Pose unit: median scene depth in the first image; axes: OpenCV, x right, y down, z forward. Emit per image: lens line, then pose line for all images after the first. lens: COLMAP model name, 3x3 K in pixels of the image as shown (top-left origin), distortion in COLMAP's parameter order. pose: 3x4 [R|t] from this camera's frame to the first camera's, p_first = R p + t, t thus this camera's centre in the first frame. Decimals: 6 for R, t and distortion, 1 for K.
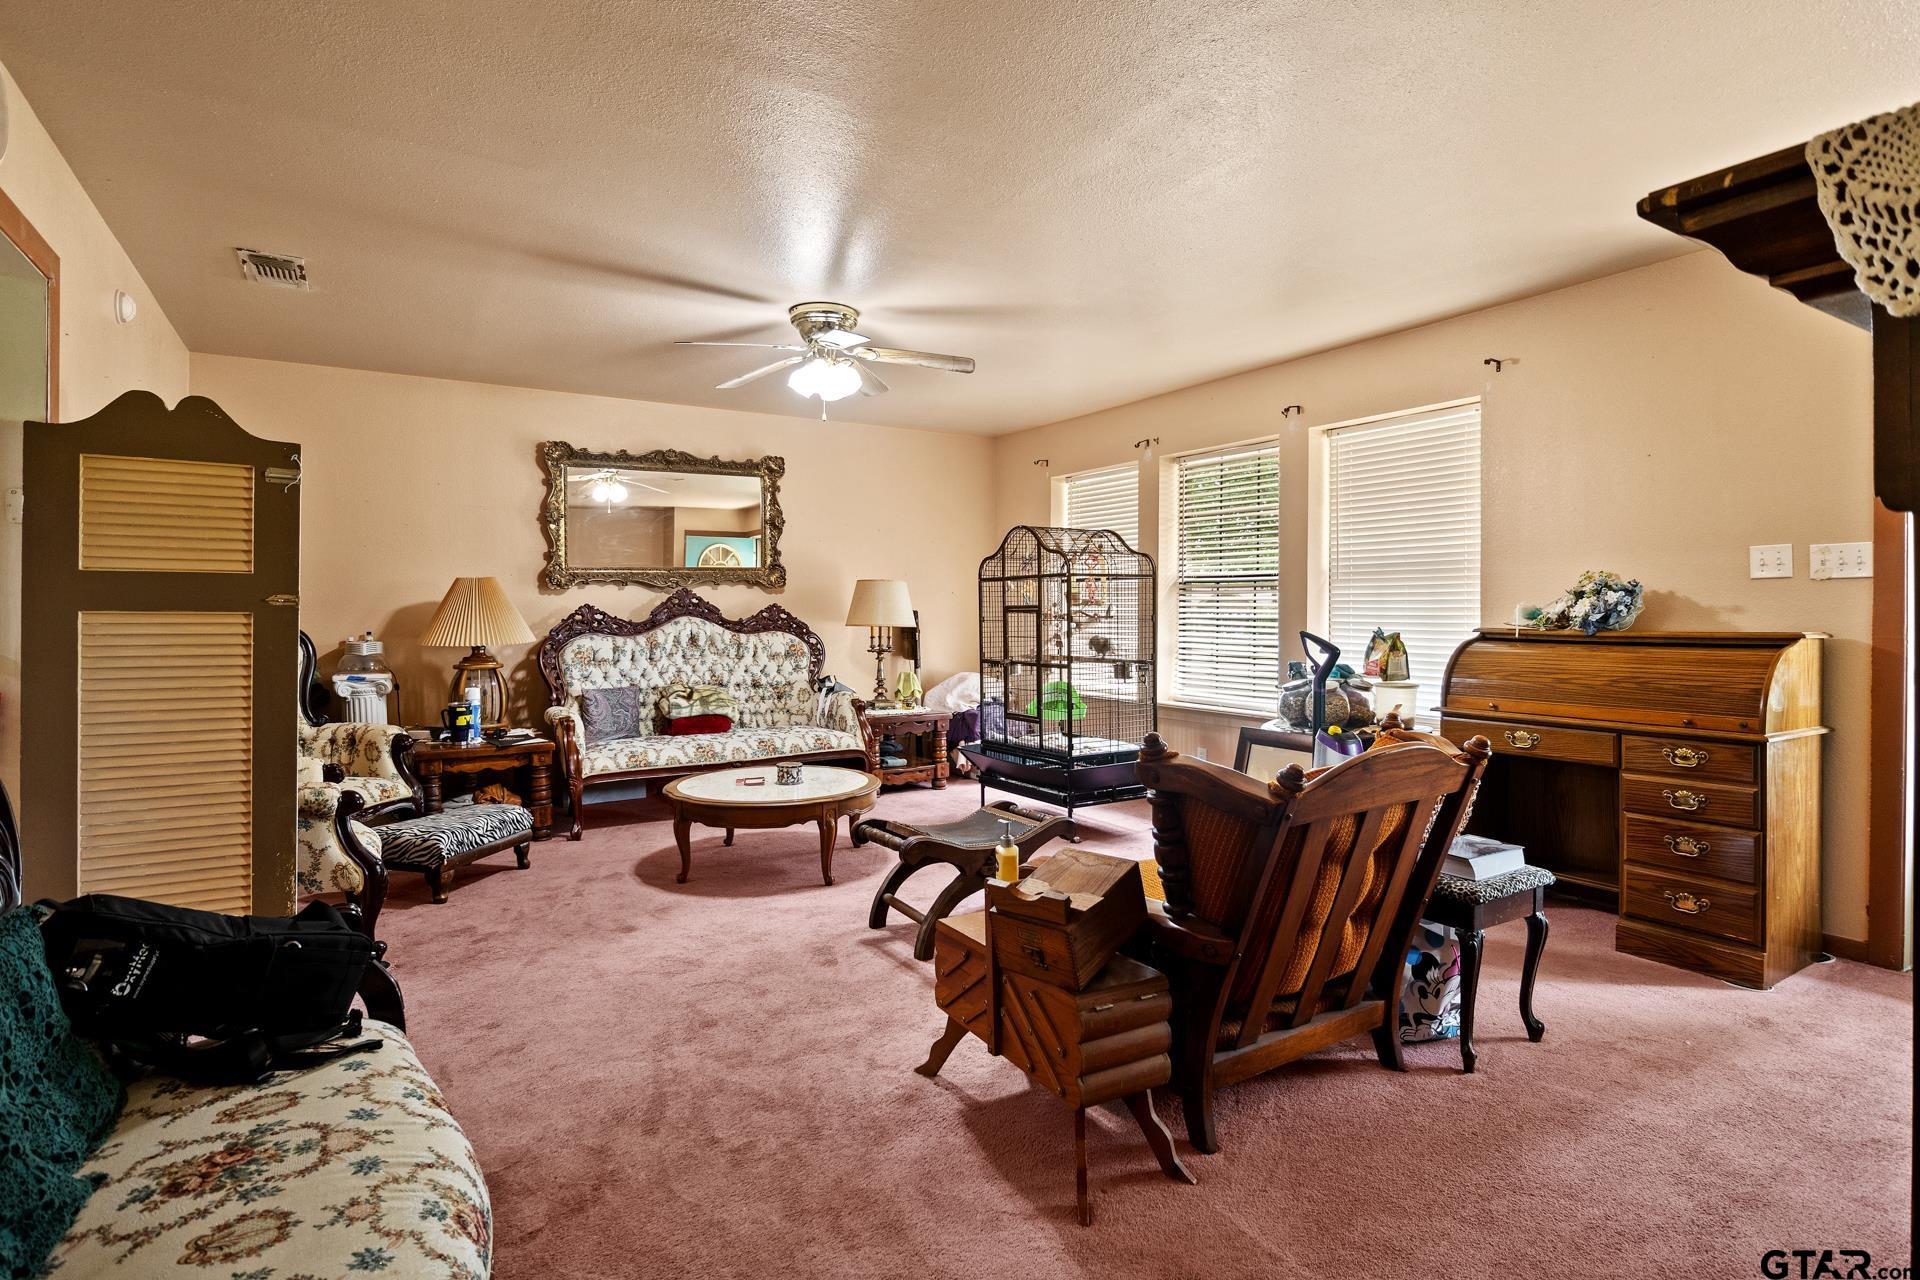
lens RADIAL K [[982.1, 0, 960.7], [0, 982.1, 598.1], [0, 0, 1]] dist [-0.005067, -0.001110]
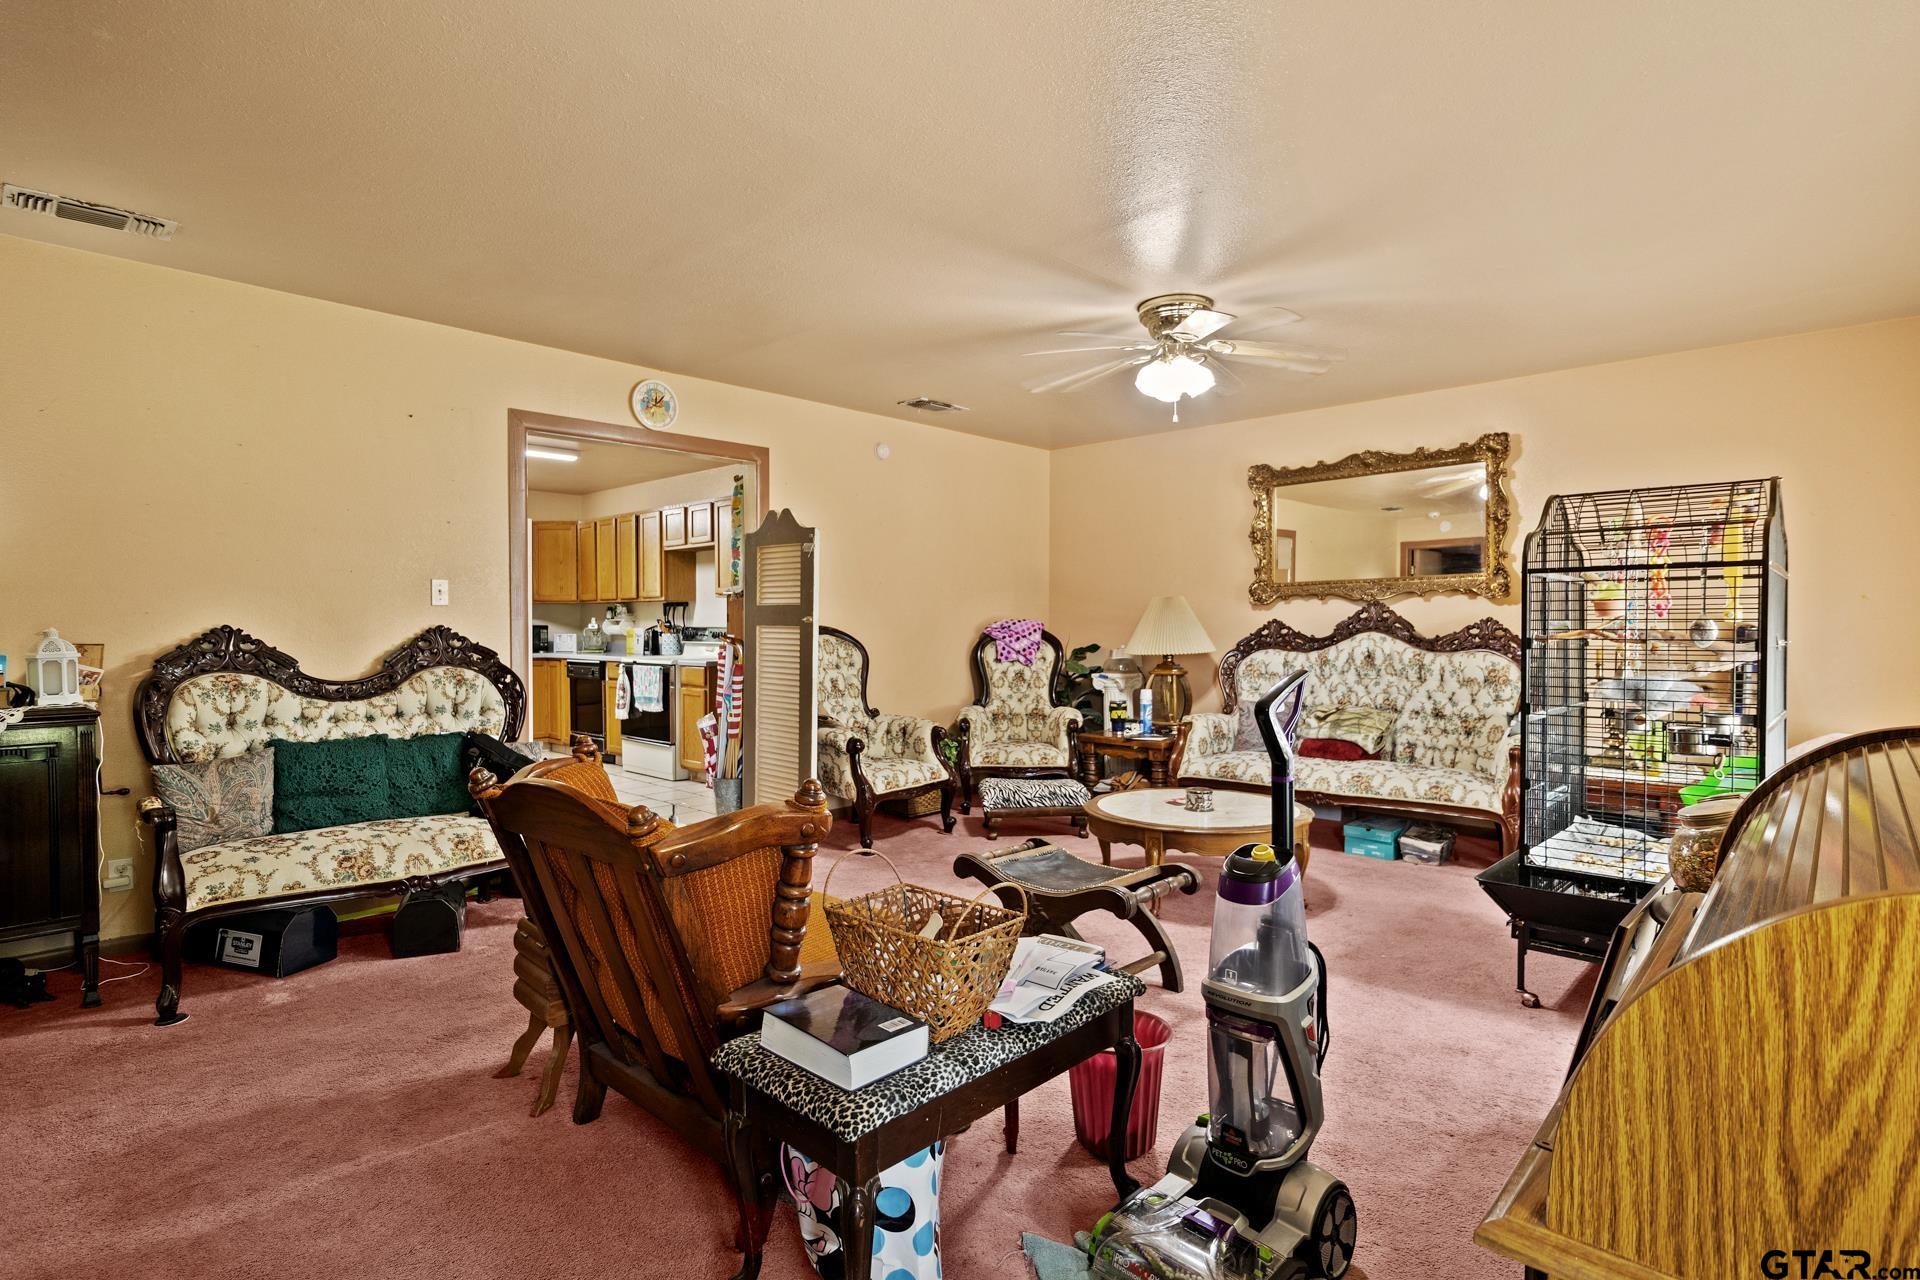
lens RADIAL K [[957.3, 0, 965.6], [0, 957.3, 628.8], [0, 0, 1]] dist [-0.002320, -0.001182]
pose [[0.263014, 0.008653, -0.964753, 0.485011], [0.012229, 0.999850, 0.012301, -0.000010], [0.964715, -0.015033, 0.262869, 0.405620]]
